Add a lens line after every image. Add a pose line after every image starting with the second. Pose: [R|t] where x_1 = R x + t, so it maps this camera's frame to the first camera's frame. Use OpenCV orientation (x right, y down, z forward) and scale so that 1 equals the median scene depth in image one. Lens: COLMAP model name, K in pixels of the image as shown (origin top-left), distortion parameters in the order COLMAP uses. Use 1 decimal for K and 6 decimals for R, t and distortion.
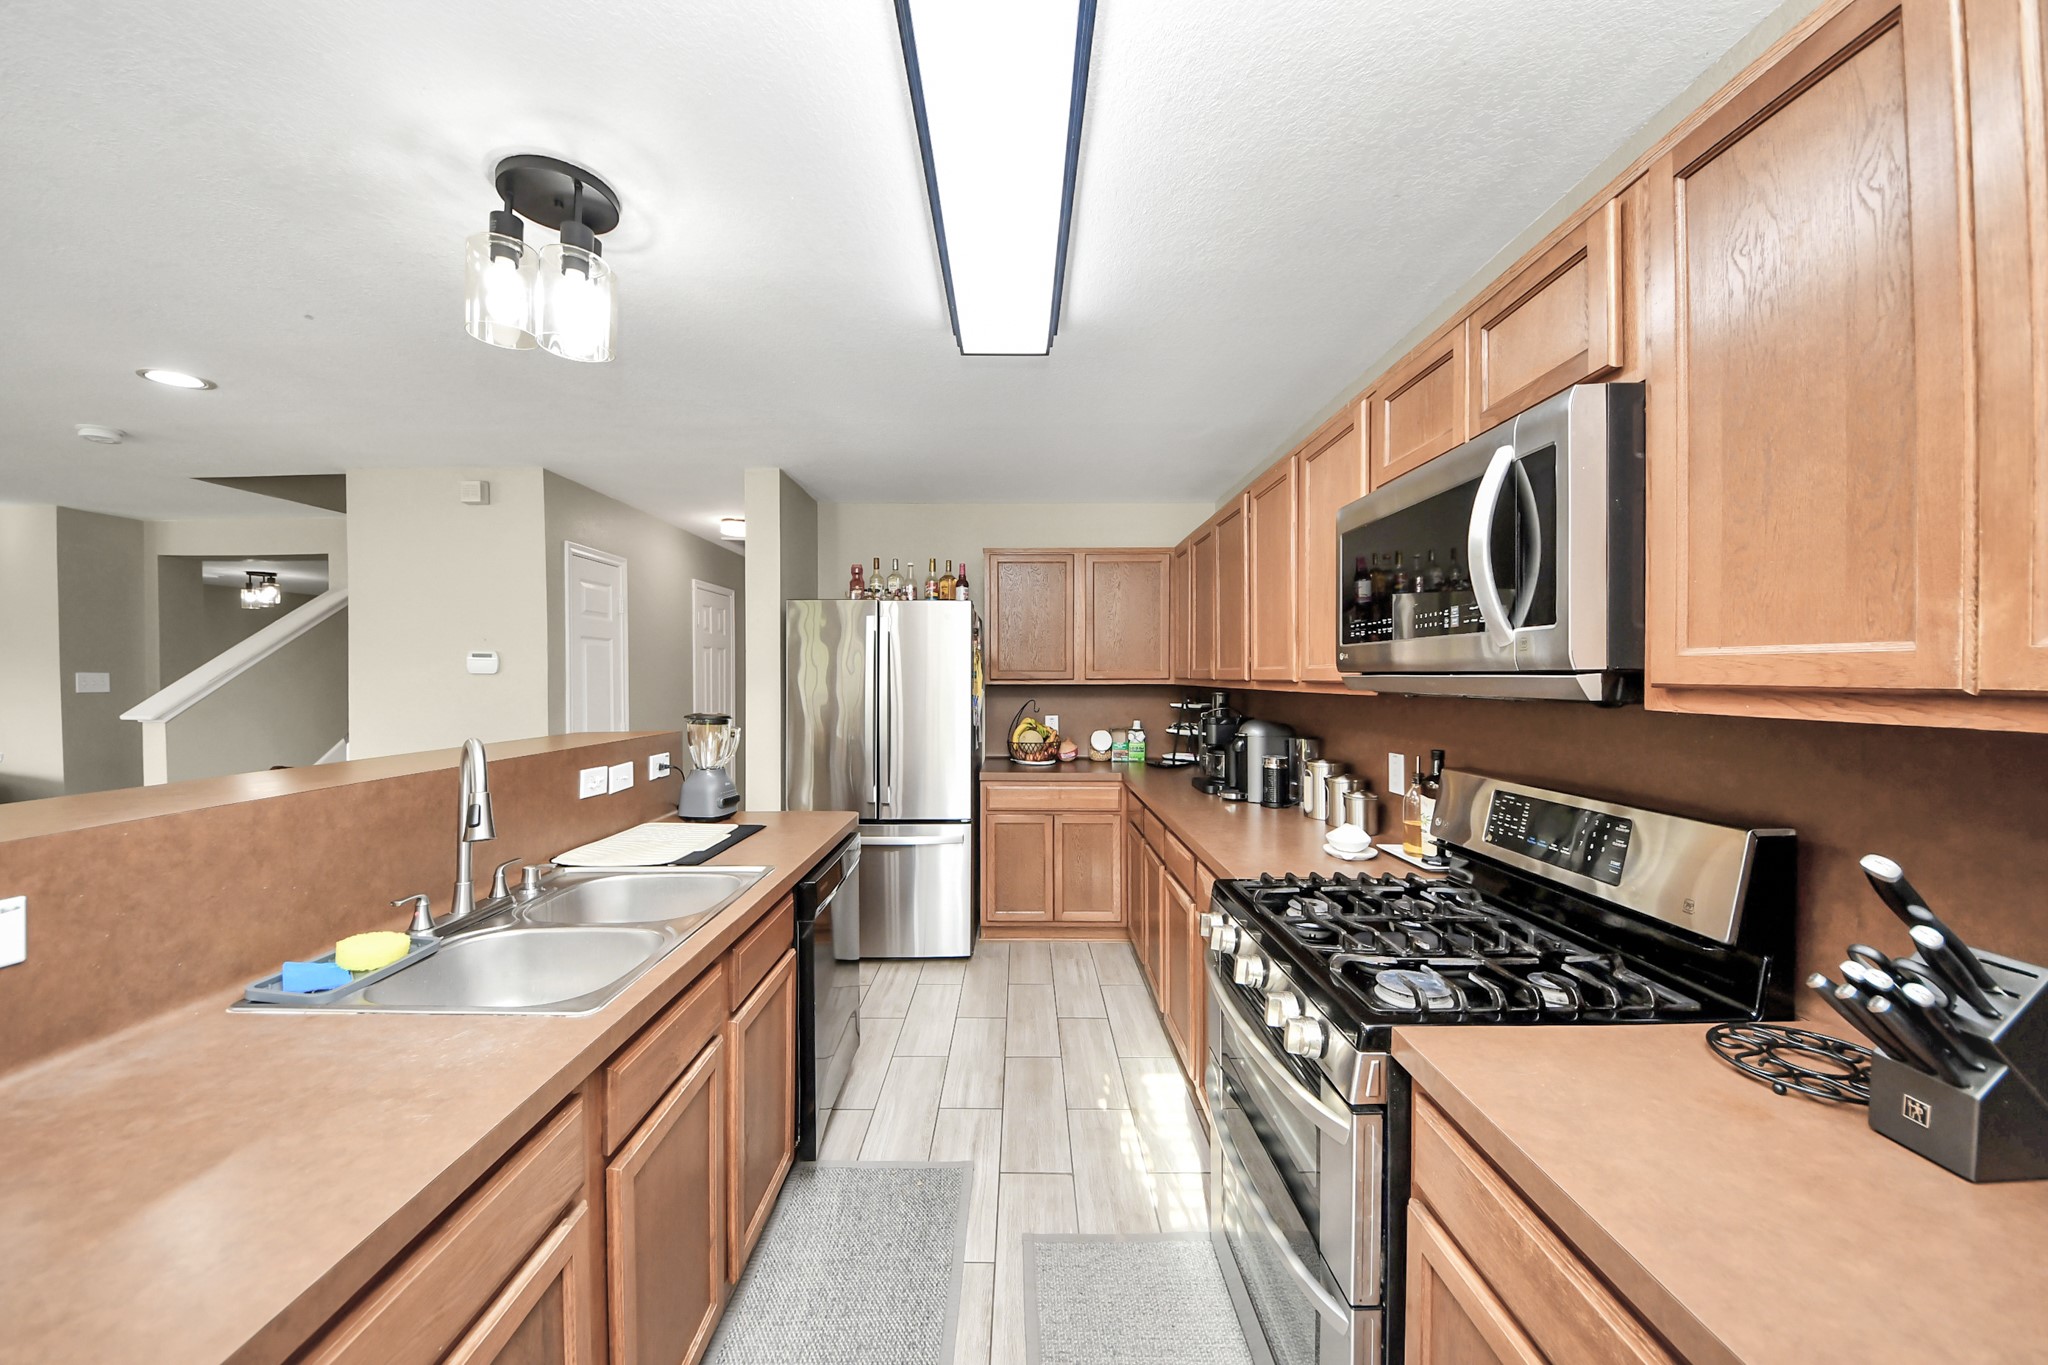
lens RADIAL K [[740.2, 0, 1022.1], [0, 740.2, 682.8], [0, 0, 1]] dist [0.005754, -0.001274]
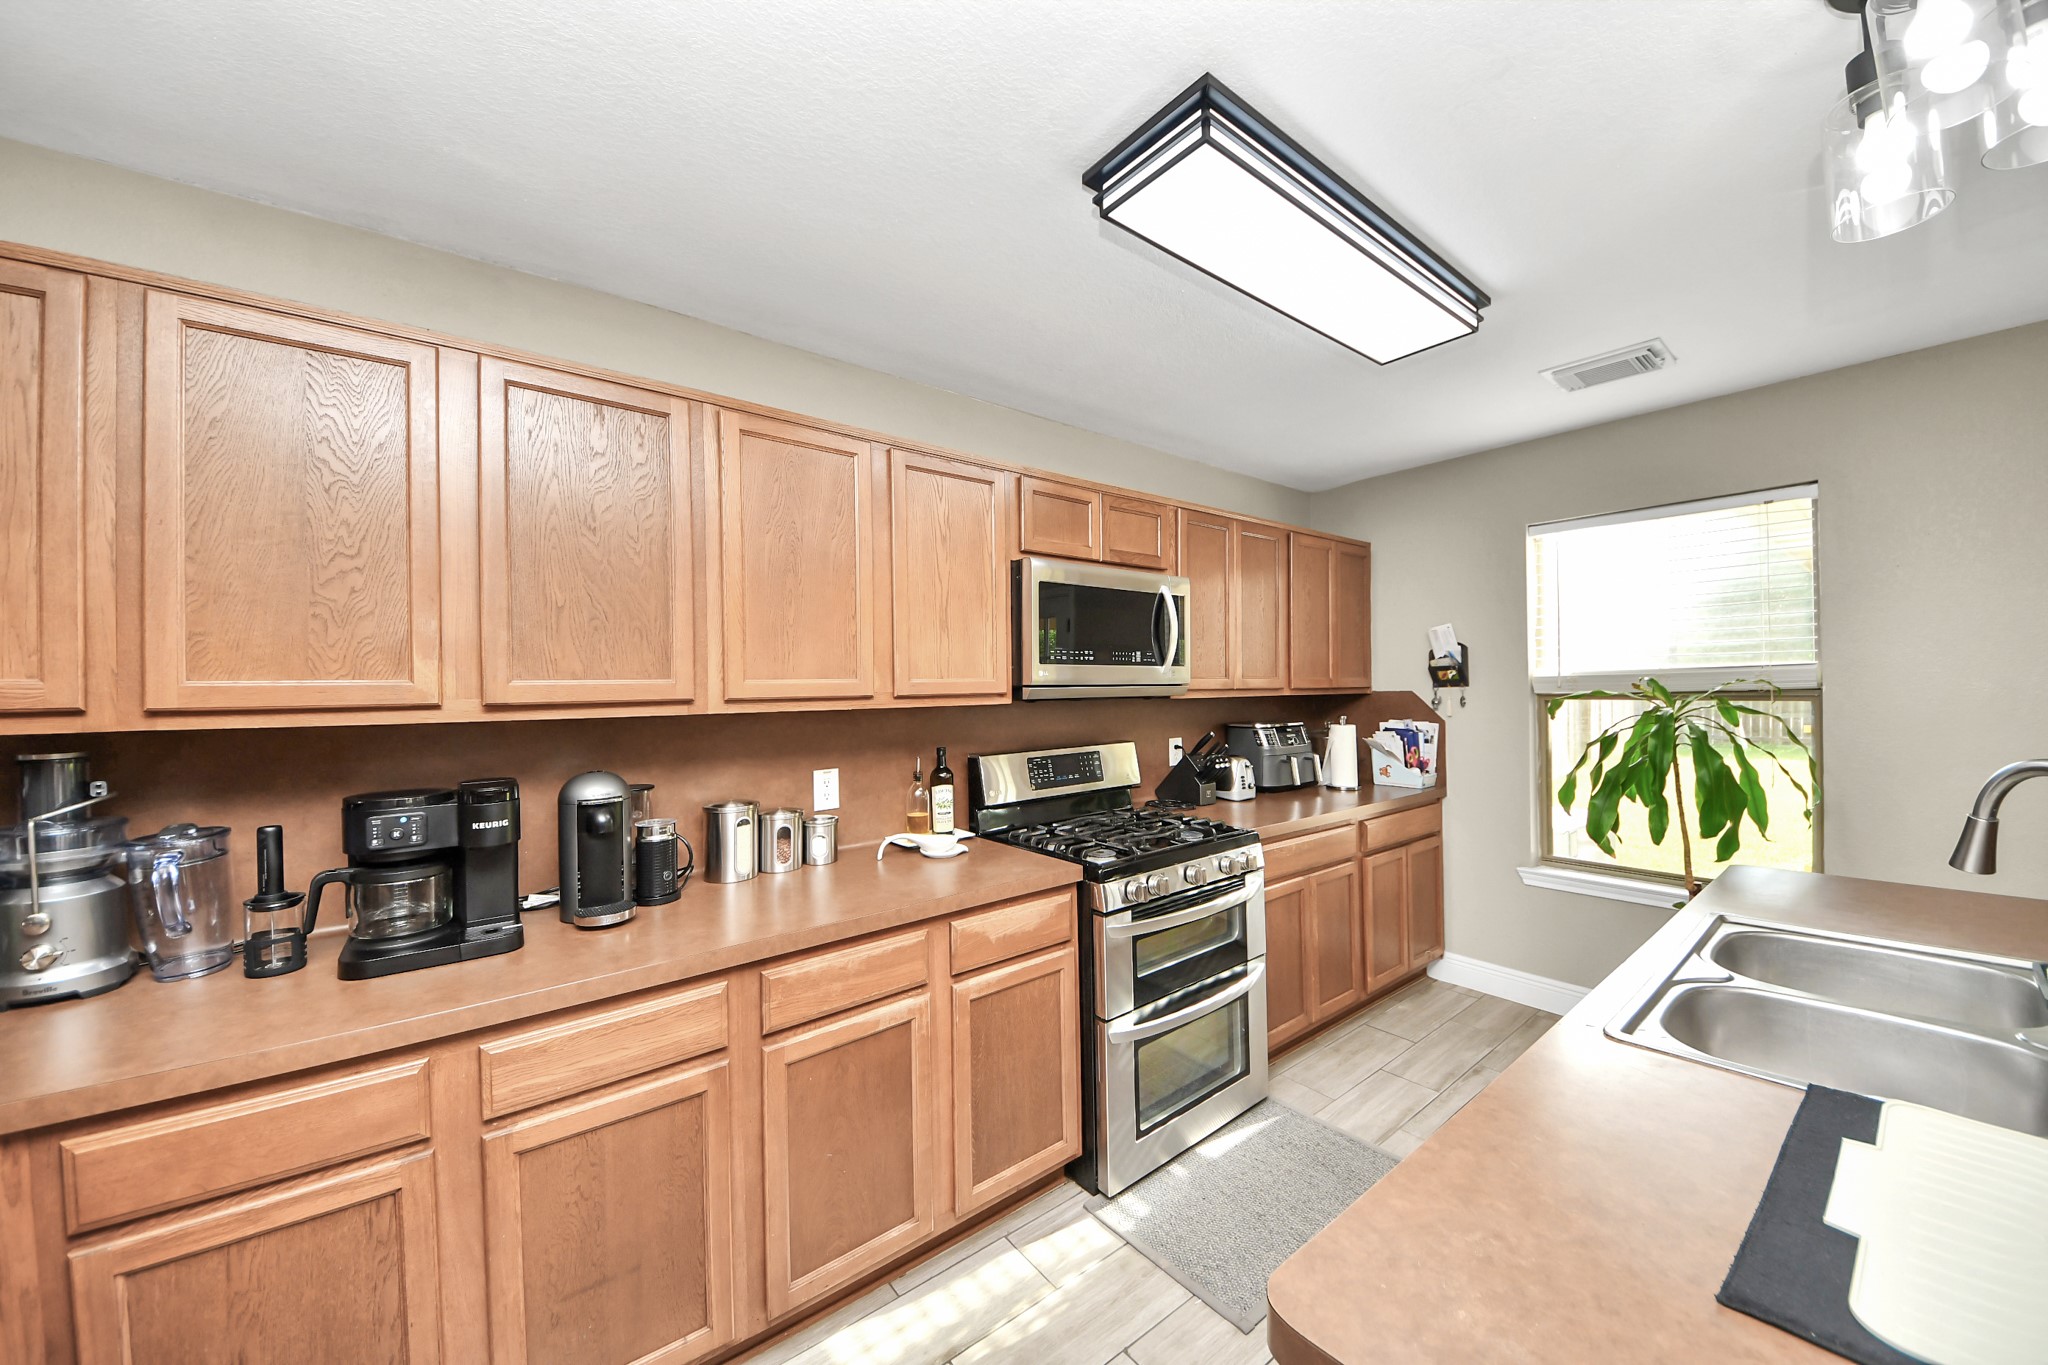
lens RADIAL K [[740.2, 0, 1010.1], [0, 740.2, 675.0], [0, 0, 1]] dist [0.005754, -0.001274]
pose [[-0.639351, 0.017356, 0.768720, -0.600419], [0.017430, 0.999815, -0.008076, -0.025523], [-0.768718, 0.008236, -0.639535, 2.160071]]
